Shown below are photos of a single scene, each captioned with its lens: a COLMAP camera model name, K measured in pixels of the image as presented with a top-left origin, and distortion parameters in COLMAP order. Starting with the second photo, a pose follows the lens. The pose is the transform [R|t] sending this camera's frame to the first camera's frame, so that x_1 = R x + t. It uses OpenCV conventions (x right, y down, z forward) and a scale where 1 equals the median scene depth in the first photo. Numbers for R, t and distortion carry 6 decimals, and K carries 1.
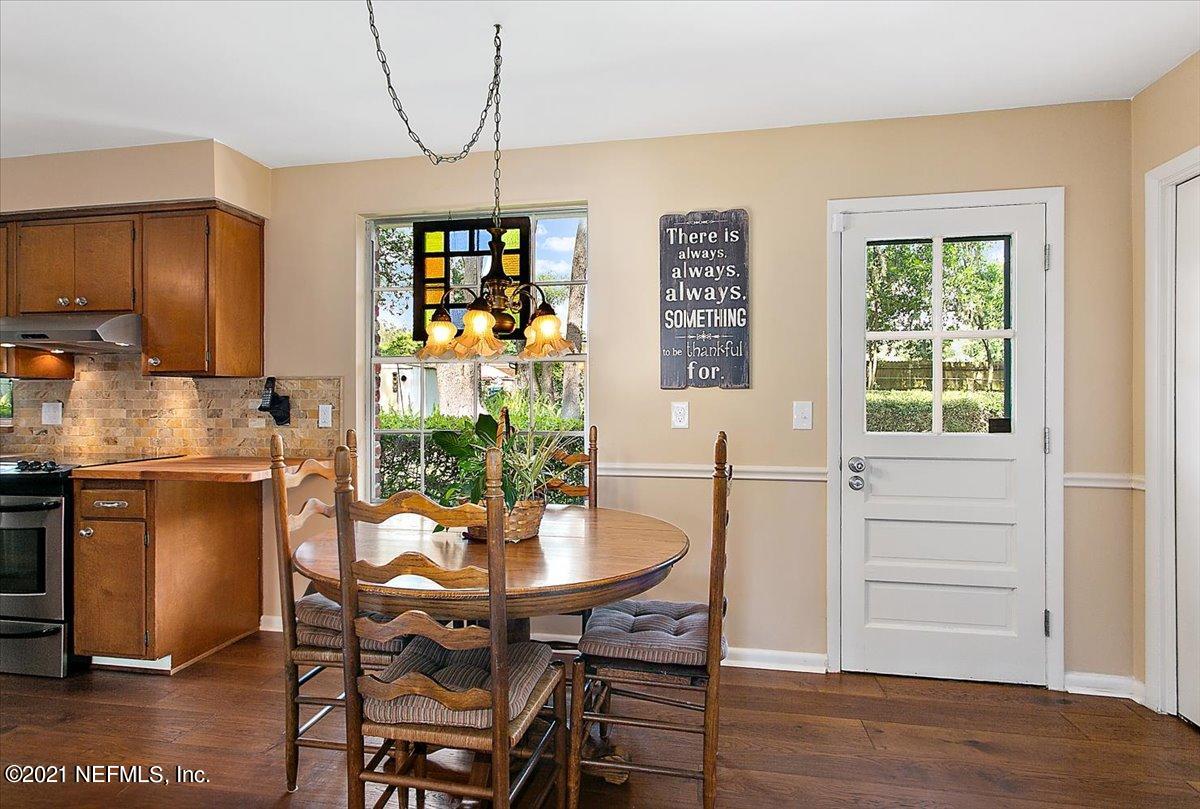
lens RADIAL K [[638.6, 0, 598.7], [0, 638.6, 398.5], [0, 0, 1]] dist [-0.002010, -0.000490]
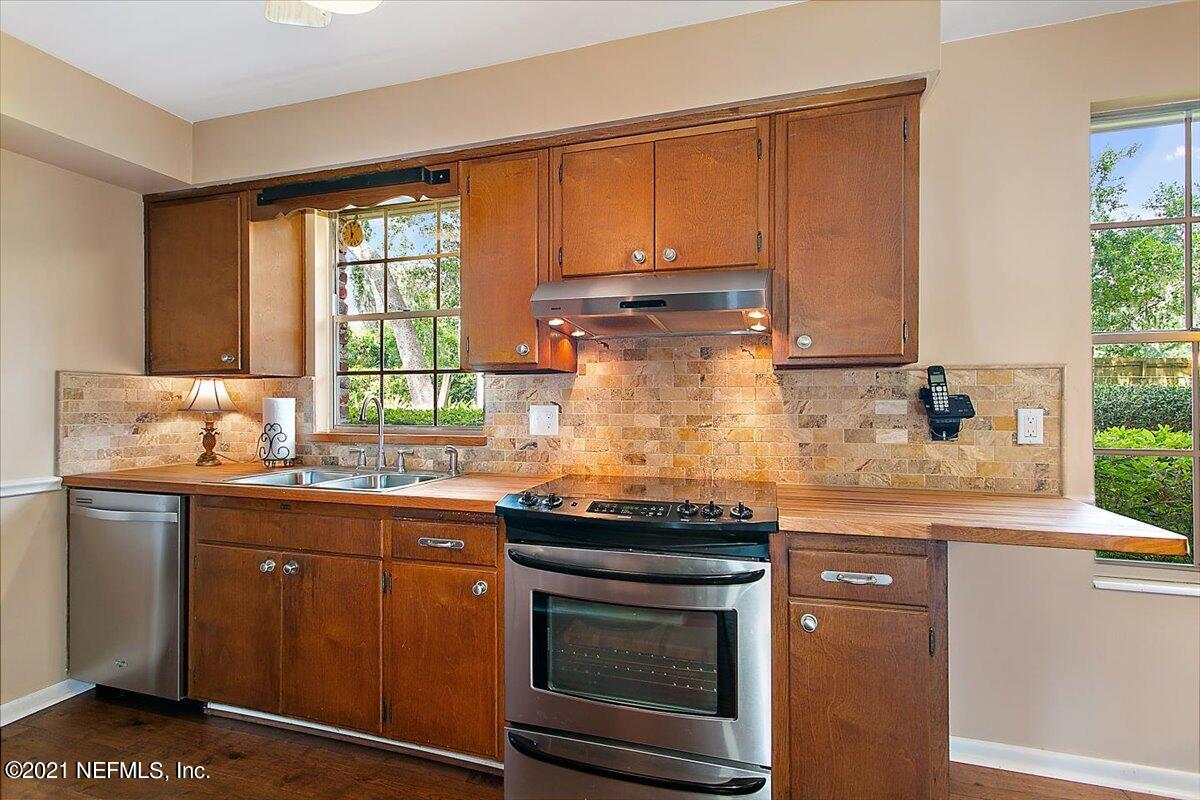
lens RADIAL K [[595.3, 0, 590.6], [0, 595.3, 398.4], [0, 0, 1]] dist [-0.000176, -0.000126]
pose [[0.993380, -0.000562, -0.114877, -0.759417], [-0.000253, 0.999975, -0.007081, 0.003491], [0.114878, 0.007063, 0.993355, 0.342591]]
